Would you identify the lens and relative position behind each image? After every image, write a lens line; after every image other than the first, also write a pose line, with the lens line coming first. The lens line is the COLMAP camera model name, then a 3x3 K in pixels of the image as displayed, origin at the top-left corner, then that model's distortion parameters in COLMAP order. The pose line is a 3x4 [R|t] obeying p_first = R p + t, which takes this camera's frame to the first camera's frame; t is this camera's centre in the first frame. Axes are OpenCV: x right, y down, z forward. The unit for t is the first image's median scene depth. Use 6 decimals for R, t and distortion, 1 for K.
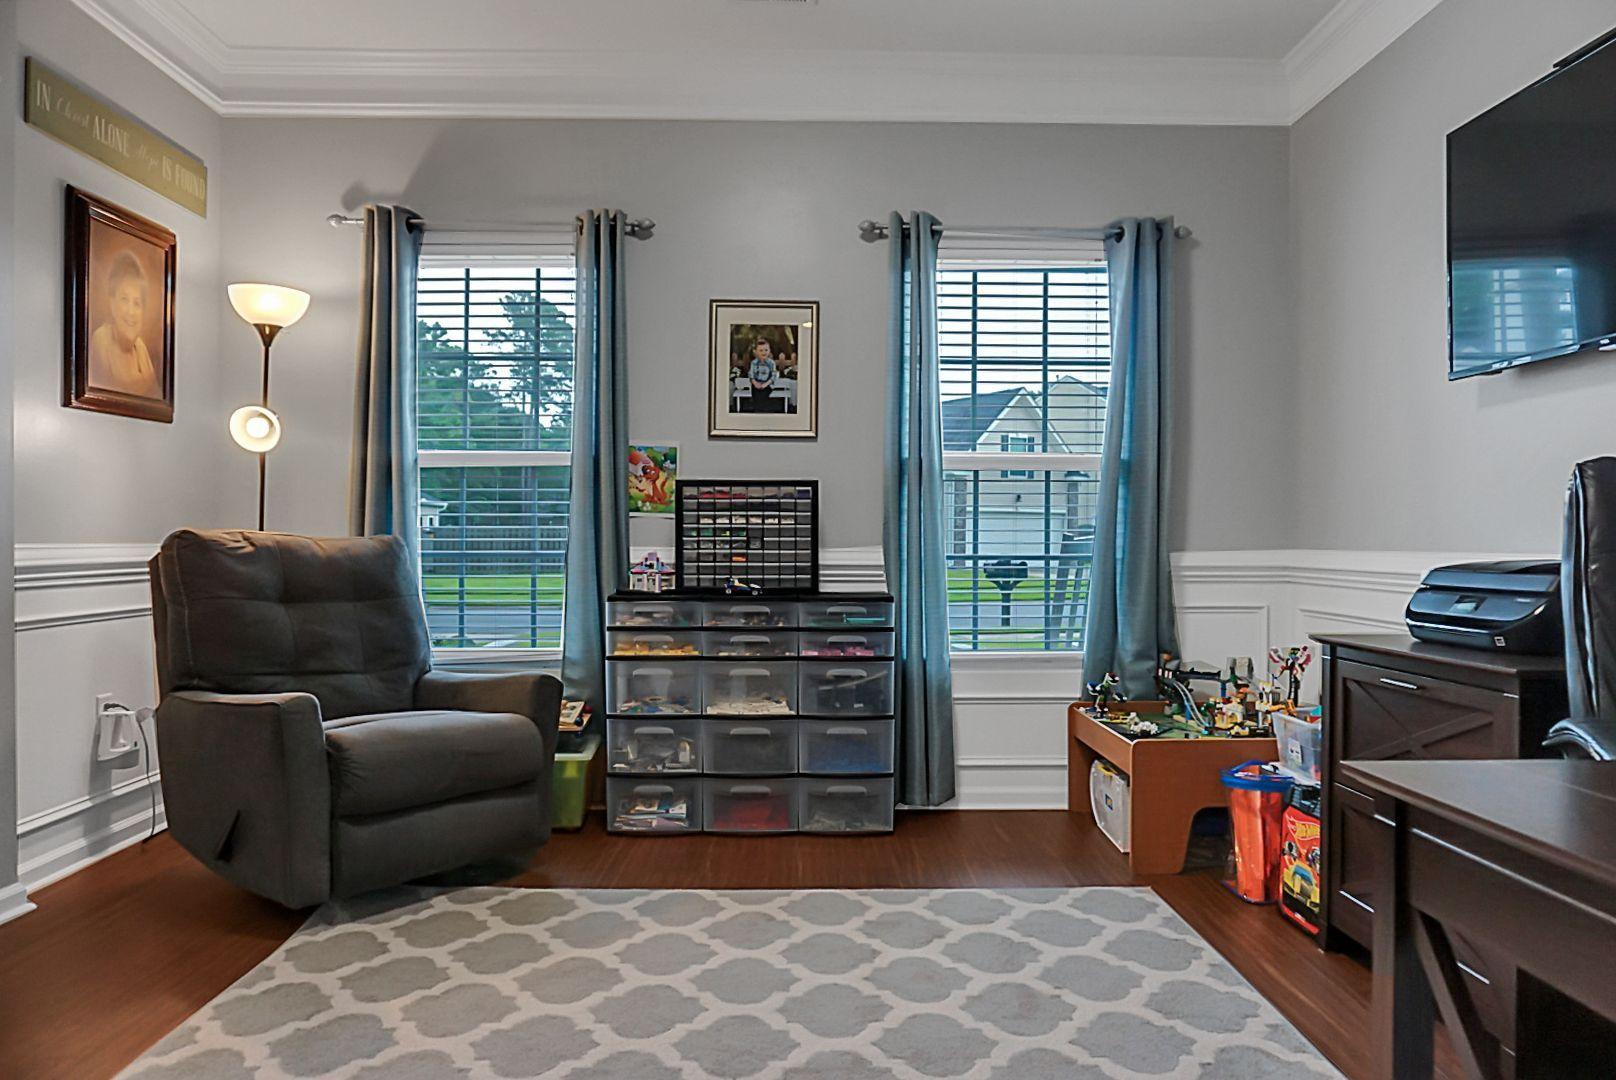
lens RADIAL K [[1127.7, 0, 816.2], [0, 1127.7, 545.5], [0, 0, 1]] dist [-0.022448, 0.005767]
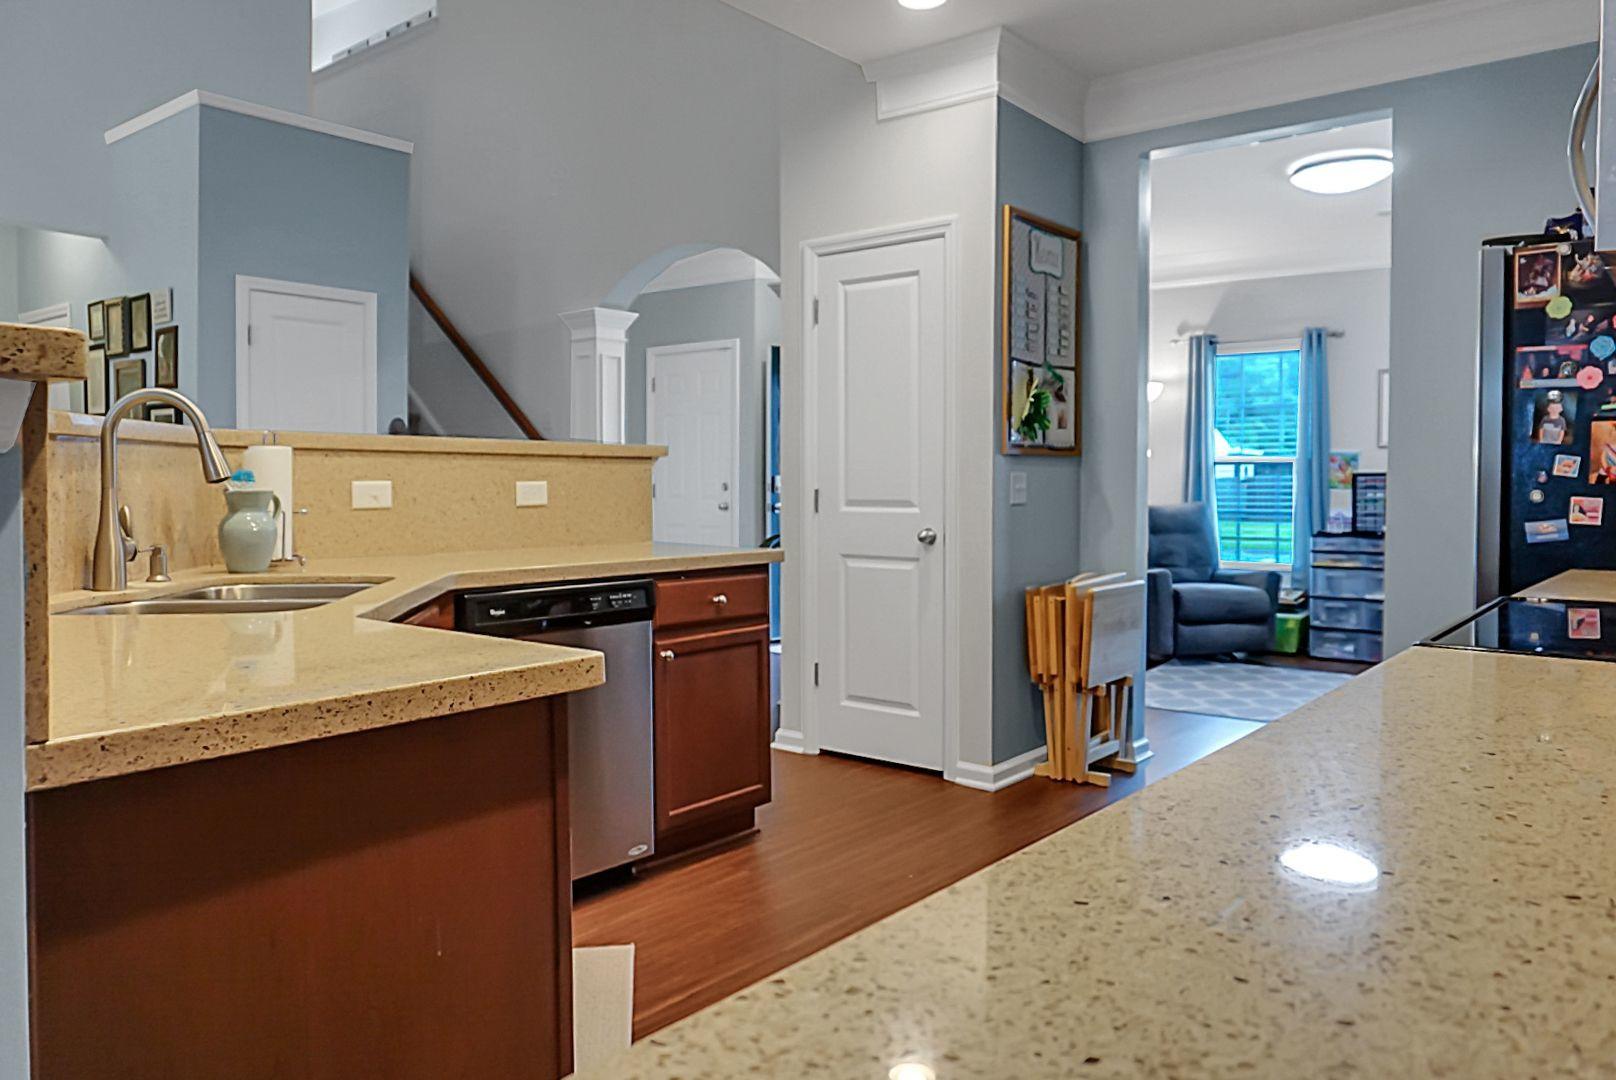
lens RADIAL K [[1127.7, 0, 816.2], [0, 1127.7, 545.5], [0, 0, 1]] dist [-0.022448, 0.005767]
pose [[0.766655, 0.021638, -0.641694, 0.385745], [0.008876, 0.998979, 0.044290, -0.028110], [0.641997, -0.039651, 0.765681, -0.982661]]
